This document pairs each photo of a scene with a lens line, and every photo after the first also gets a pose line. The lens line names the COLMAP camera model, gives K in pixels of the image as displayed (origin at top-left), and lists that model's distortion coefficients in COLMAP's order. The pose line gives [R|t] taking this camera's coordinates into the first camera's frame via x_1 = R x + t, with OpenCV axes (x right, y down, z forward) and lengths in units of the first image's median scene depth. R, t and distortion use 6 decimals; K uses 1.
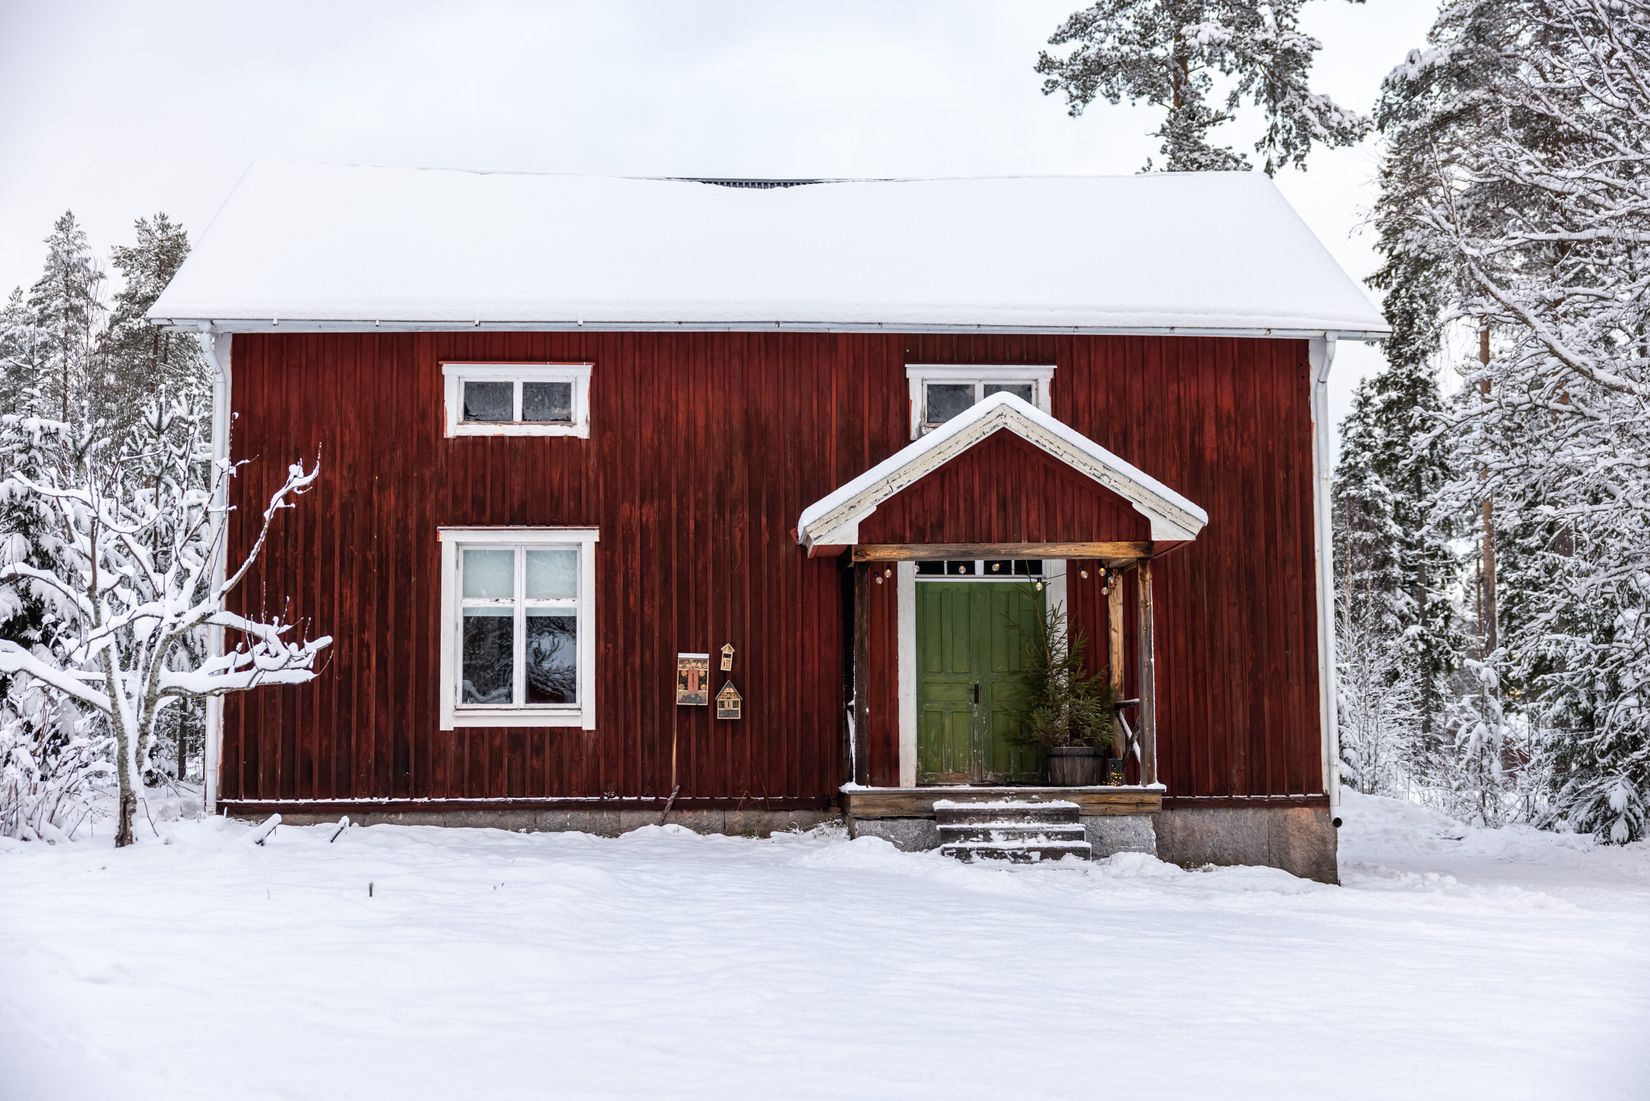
lens RADIAL K [[2170.8, 0, 825.0], [0, 2170.8, 550.5], [0, 0, 1]] dist [0.001787, -0.019680]
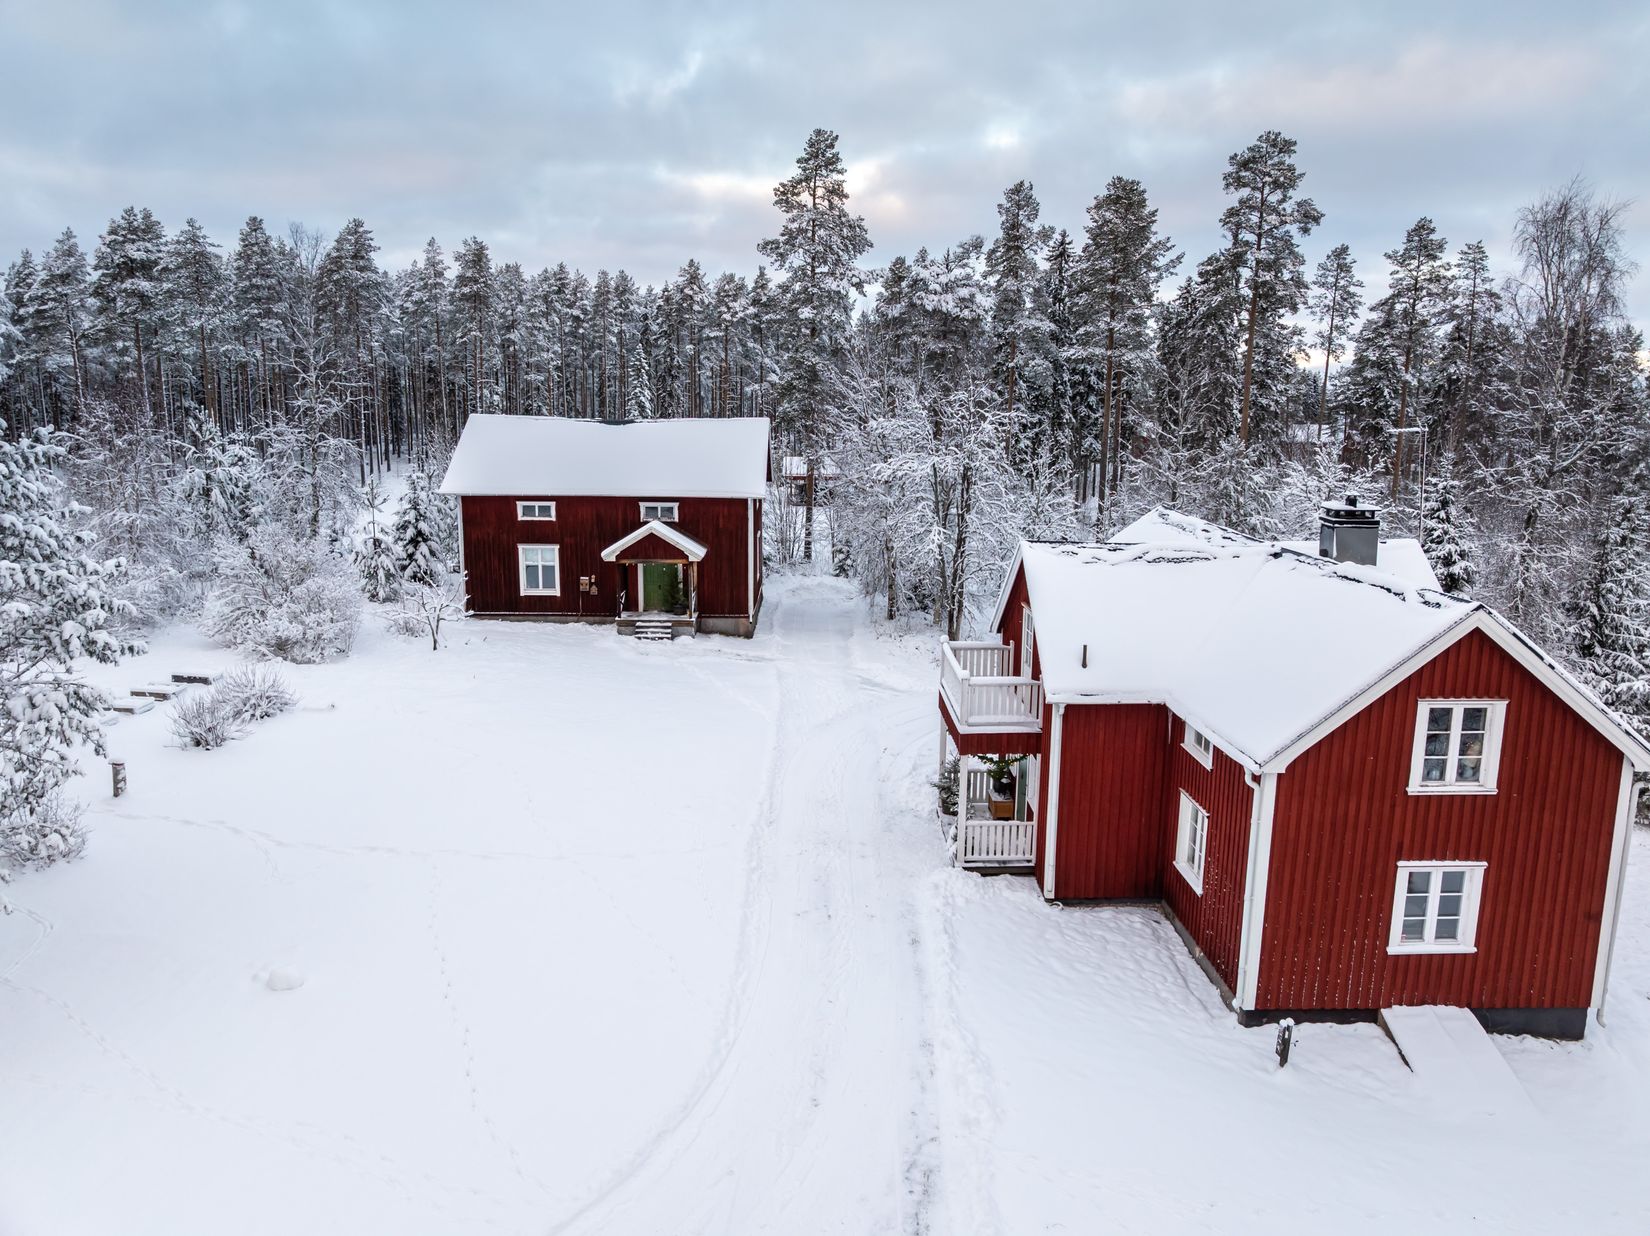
lens RADIAL K [[1168.6, 0, 825.0], [0, 1168.6, 618.0], [0, 0, 1]] dist [-0.035195, 0.010590]
pose [[0.999035, 0.025642, -0.035673, 0.441409], [-0.014651, 0.959972, 0.279712, -0.468152], [0.041417, -0.278919, 0.959421, -0.992413]]
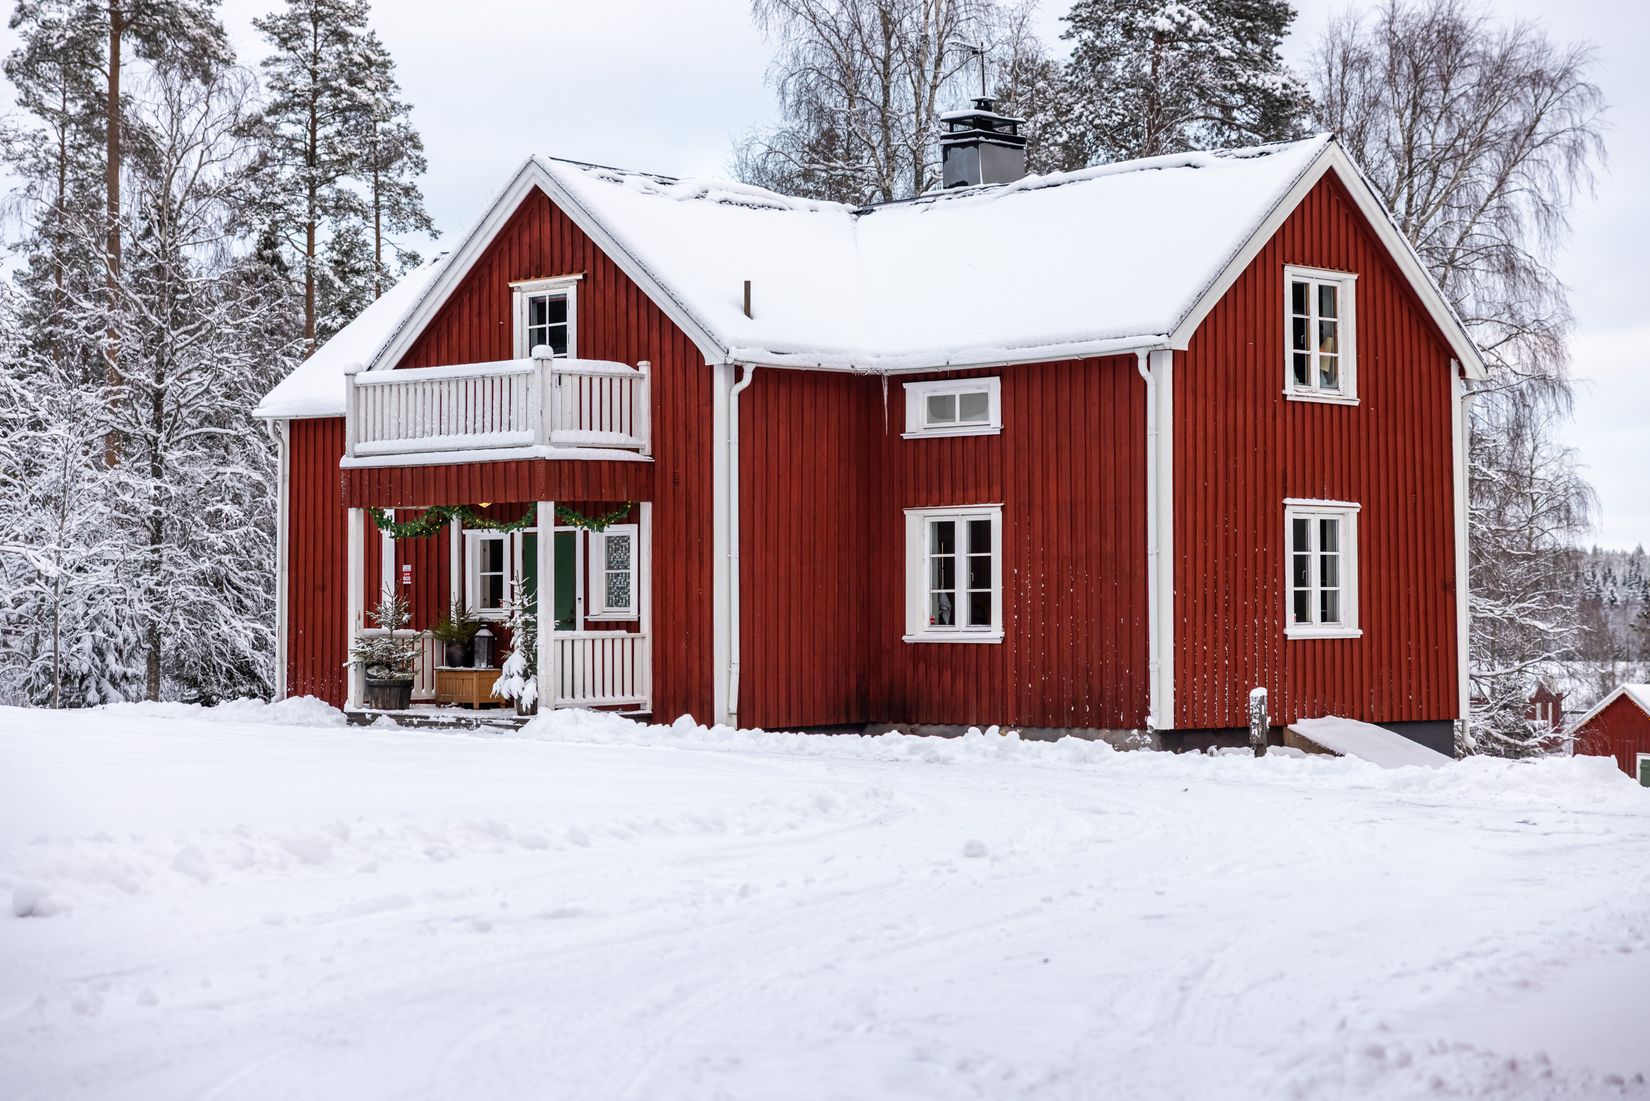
lens RADIAL K [[3209.4, 0, 825.0], [0, 3209.4, 550.5], [0, 0, 1]] dist [0.062862, -0.054045]
pose [[0.732094, 0.019943, 0.680912, -0.491178], [-0.065118, 0.997043, 0.040810, -0.087667], [-0.678084, -0.074216, 0.731227, -1.279489]]
